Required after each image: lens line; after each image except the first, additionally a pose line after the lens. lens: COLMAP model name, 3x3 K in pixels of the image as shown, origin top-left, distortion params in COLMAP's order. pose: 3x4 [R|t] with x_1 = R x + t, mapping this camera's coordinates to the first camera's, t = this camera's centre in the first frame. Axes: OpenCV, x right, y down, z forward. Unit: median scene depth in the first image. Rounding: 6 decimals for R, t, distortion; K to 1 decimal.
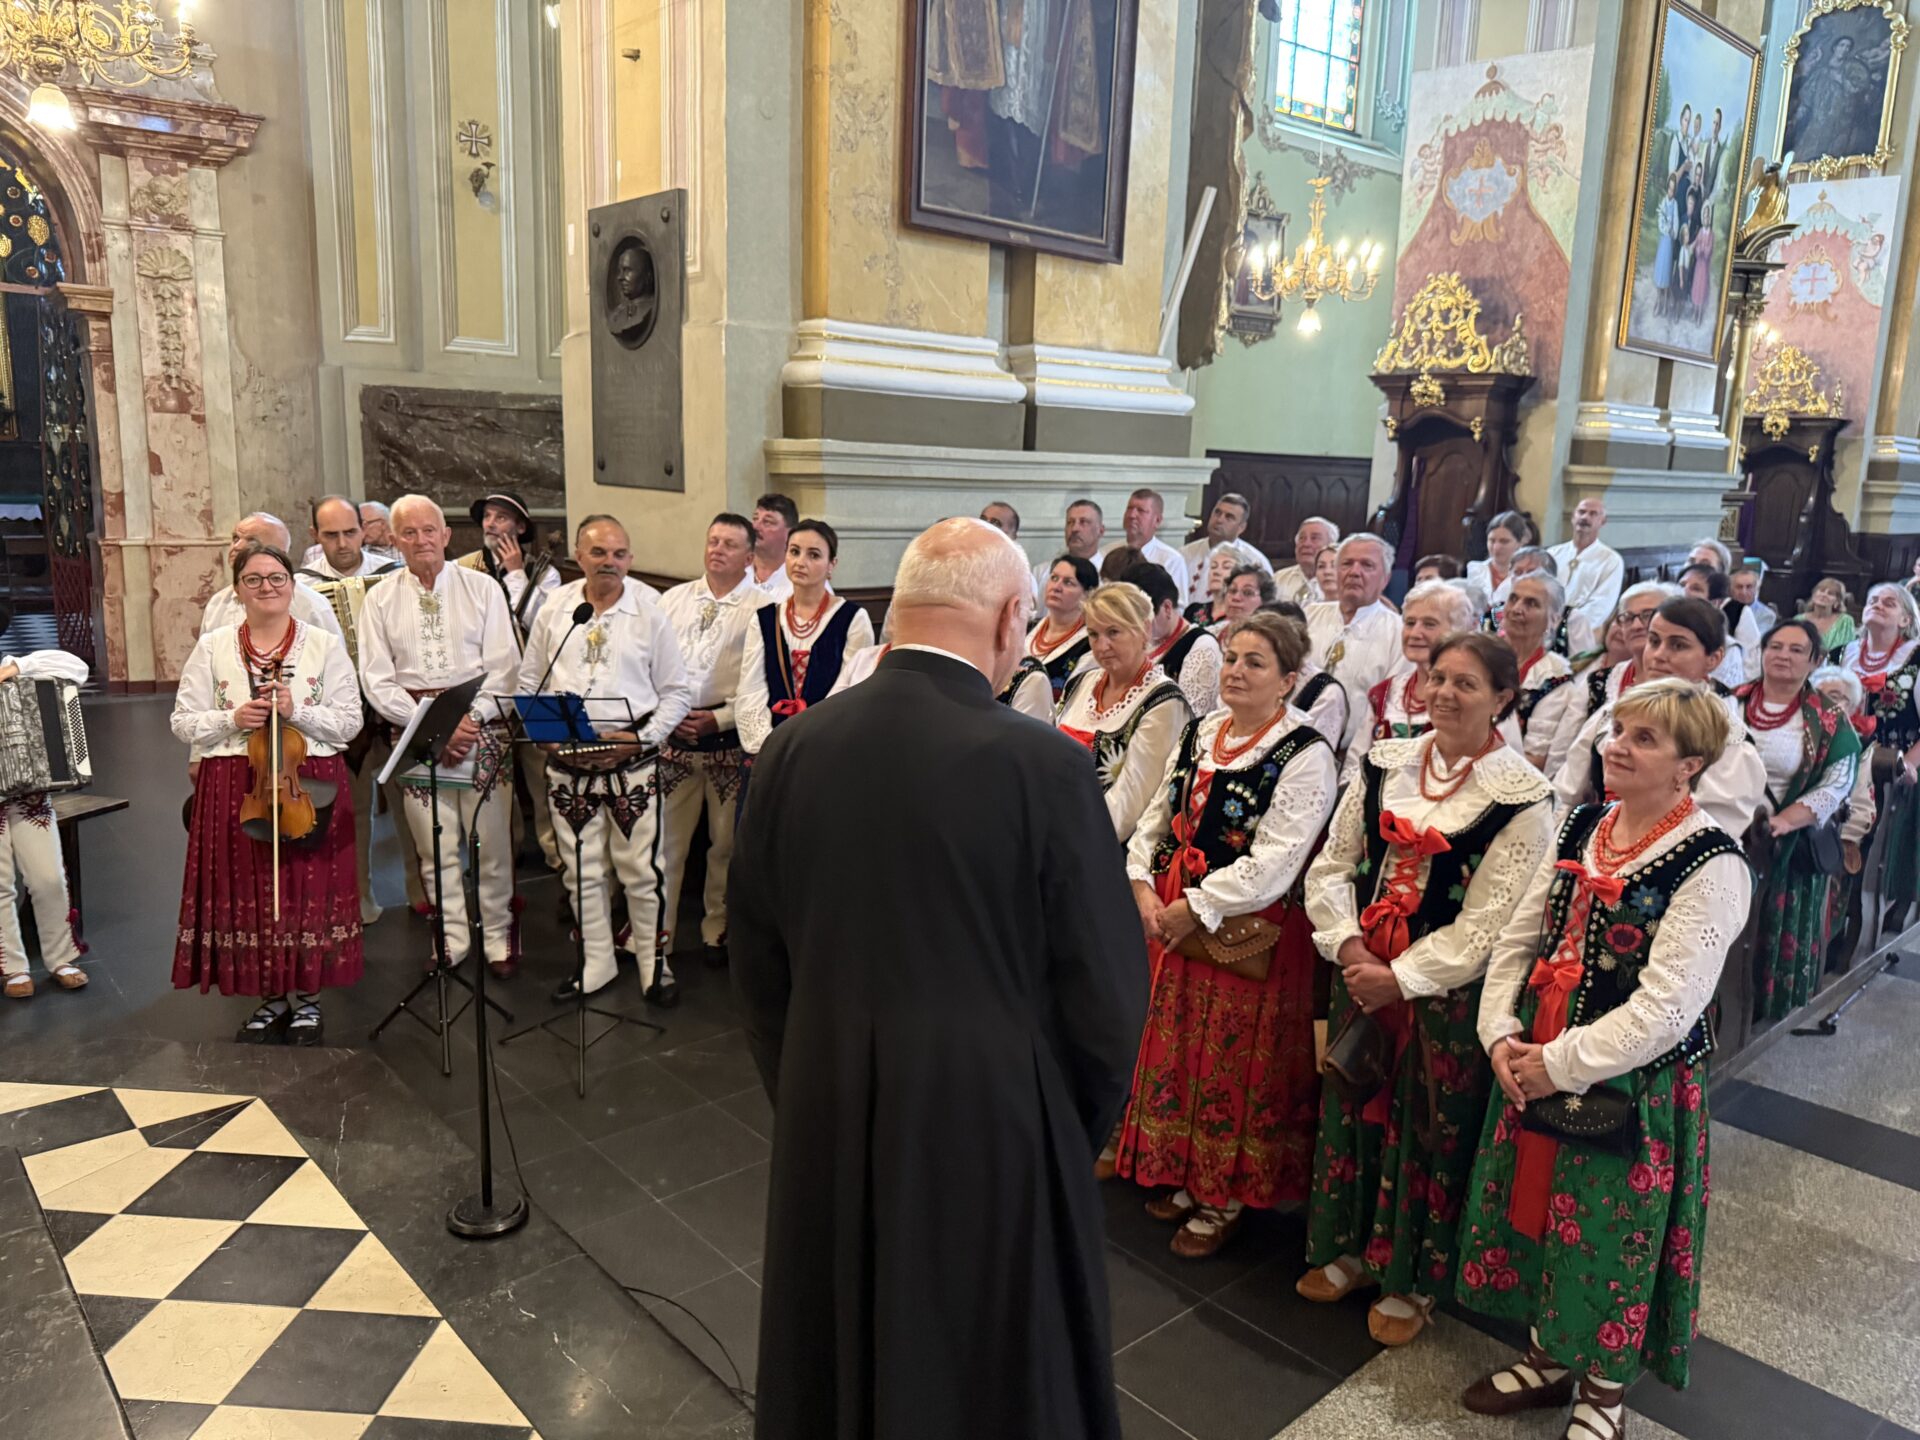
lens RADIAL K [[1342.4, 0, 960.0], [0, 1342.4, 720.0], [0, 0, 1]] dist [0.021568, -0.029910]
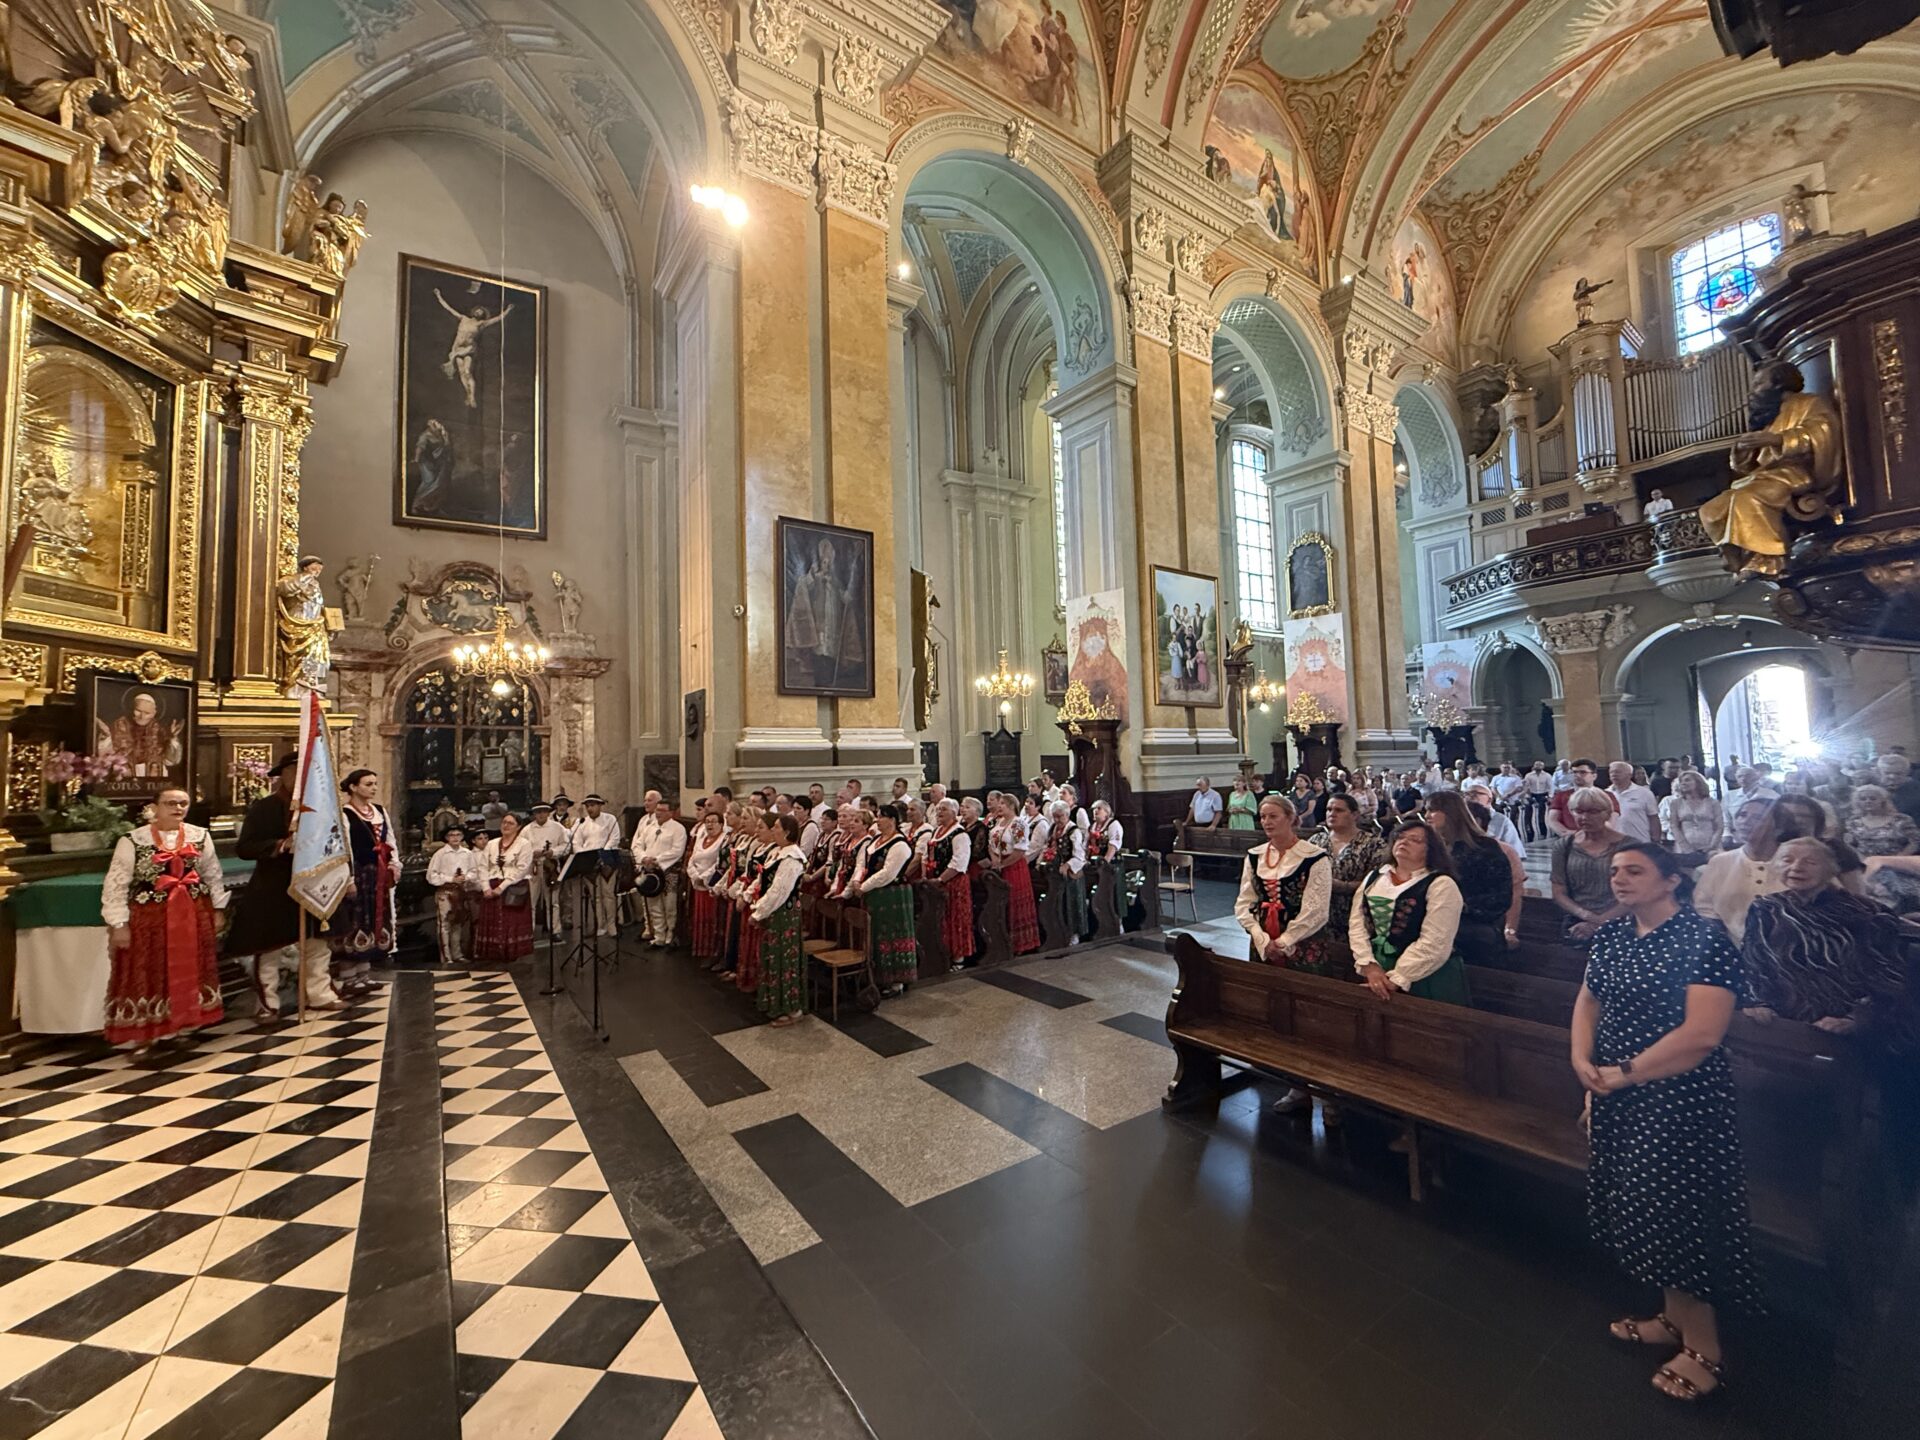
lens RADIAL K [[772.6, 0, 960.0], [0, 772.6, 720.0], [0, 0, 1]] dist [0.000101, 0.000581]
pose [[0.989967, -0.069605, -0.122967, 0.320797], [0.036352, 0.966420, -0.254383, 0.075344], [0.136544, 0.247360, 0.959254, -0.318125]]
